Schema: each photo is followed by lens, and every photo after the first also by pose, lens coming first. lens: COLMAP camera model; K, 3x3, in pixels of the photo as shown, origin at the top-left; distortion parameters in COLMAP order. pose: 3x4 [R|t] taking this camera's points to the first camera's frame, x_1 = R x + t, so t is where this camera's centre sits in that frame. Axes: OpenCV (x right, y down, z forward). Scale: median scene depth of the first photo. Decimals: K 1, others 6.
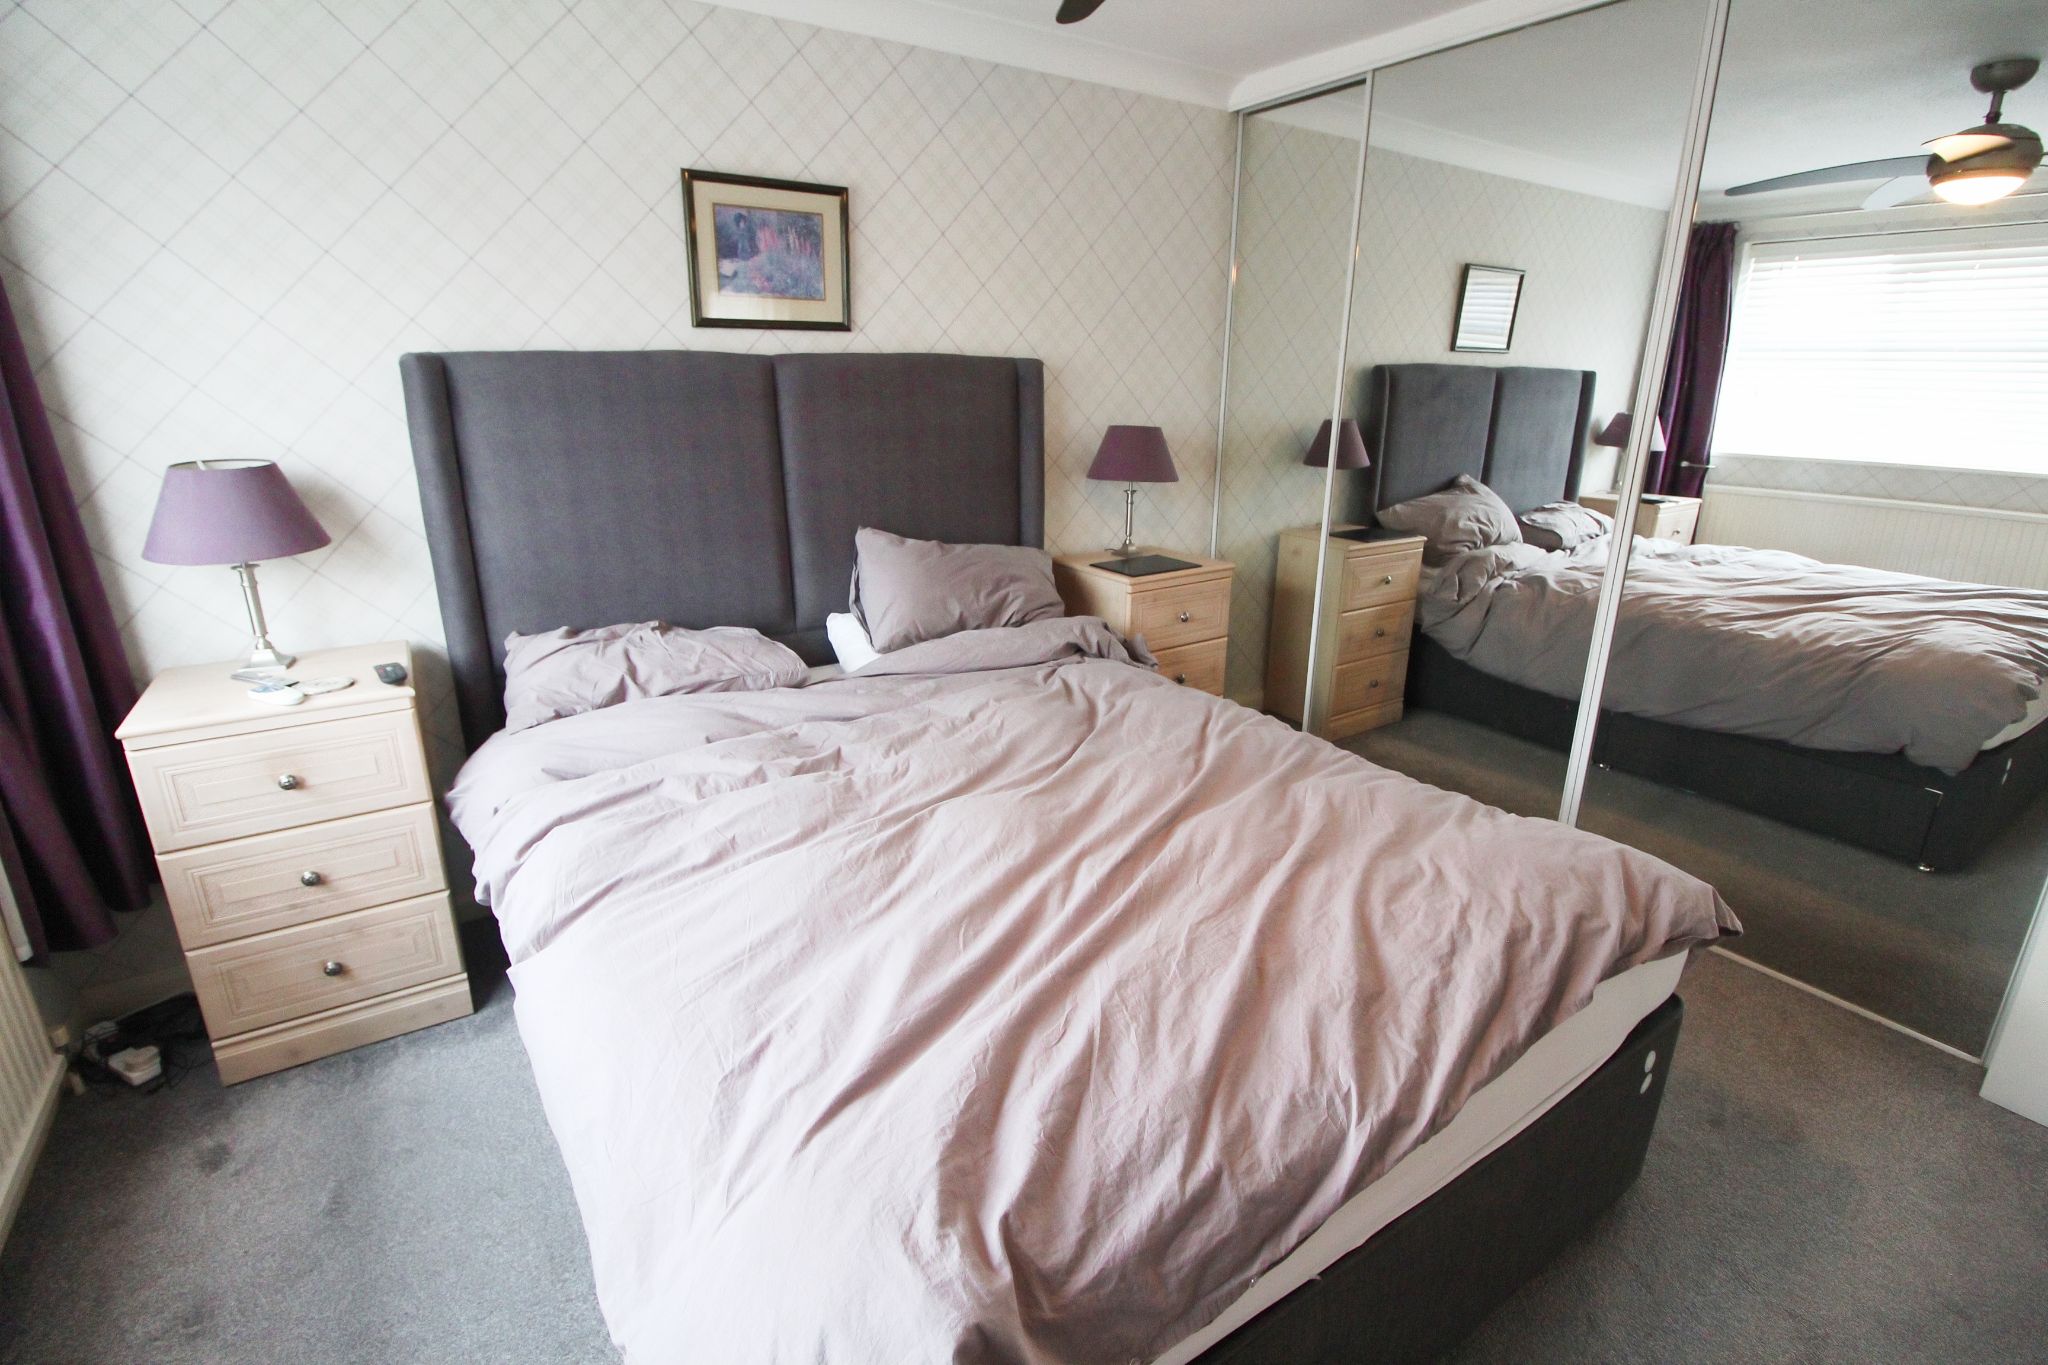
lens RADIAL K [[953.1, 0, 1011.7], [0, 953.1, 678.8], [0, 0, 1]] dist [-0.008278, -0.005687]
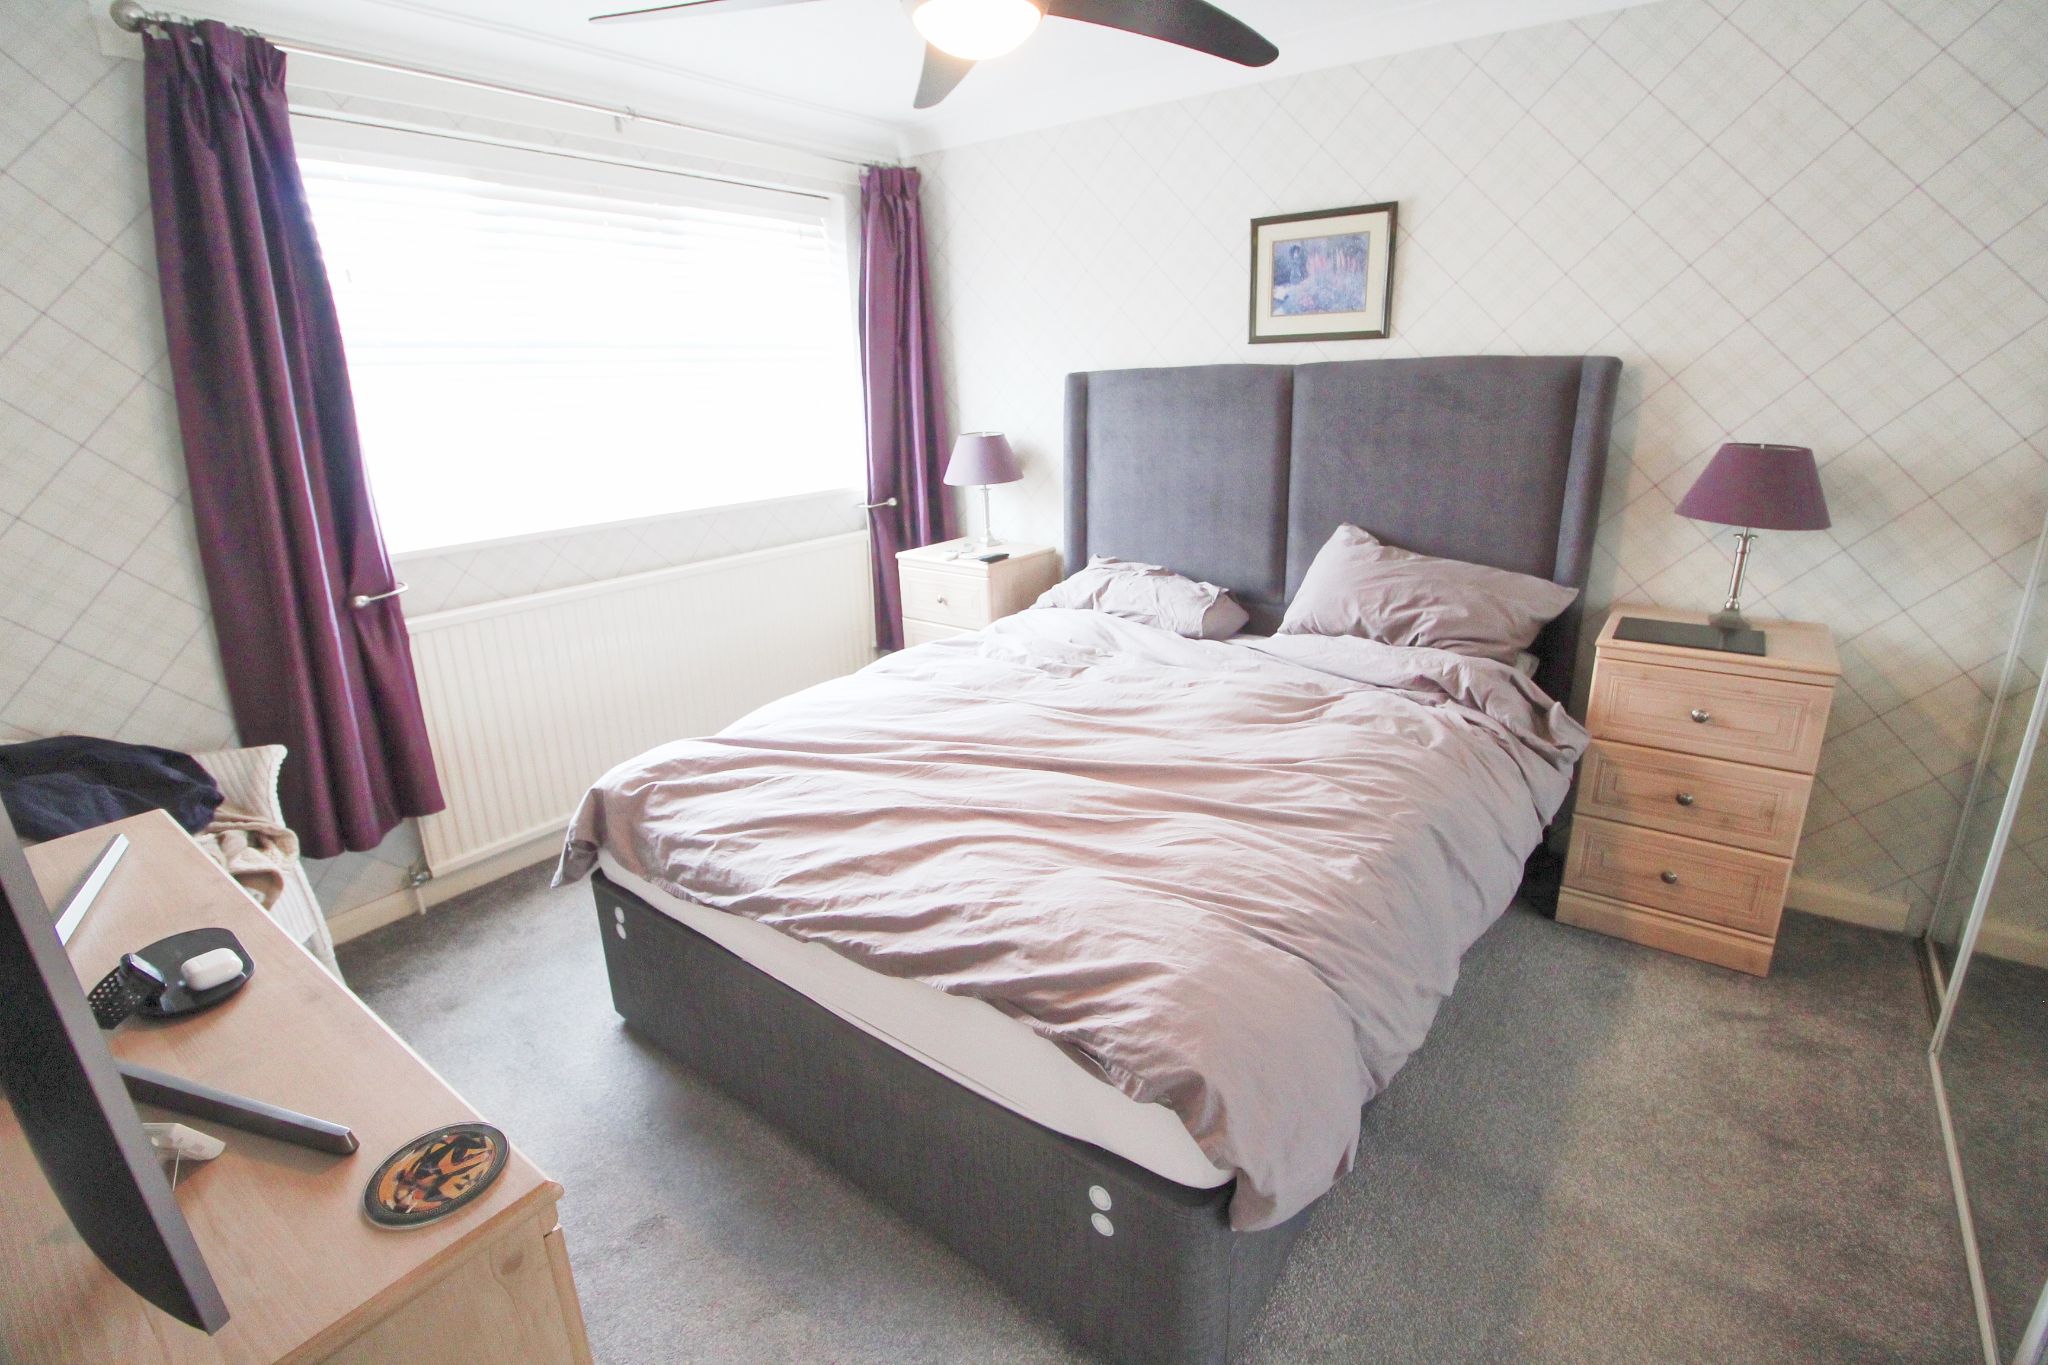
lens RADIAL K [[953.1, 0, 1011.8], [0, 953.1, 676.8], [0, 0, 1]] dist [-0.008278, -0.005687]
pose [[0.320021, 0.276045, -0.906304, 0.792181], [-0.261905, 0.945109, 0.195384, -0.116679], [0.910490, 0.174838, 0.374752, 0.317025]]
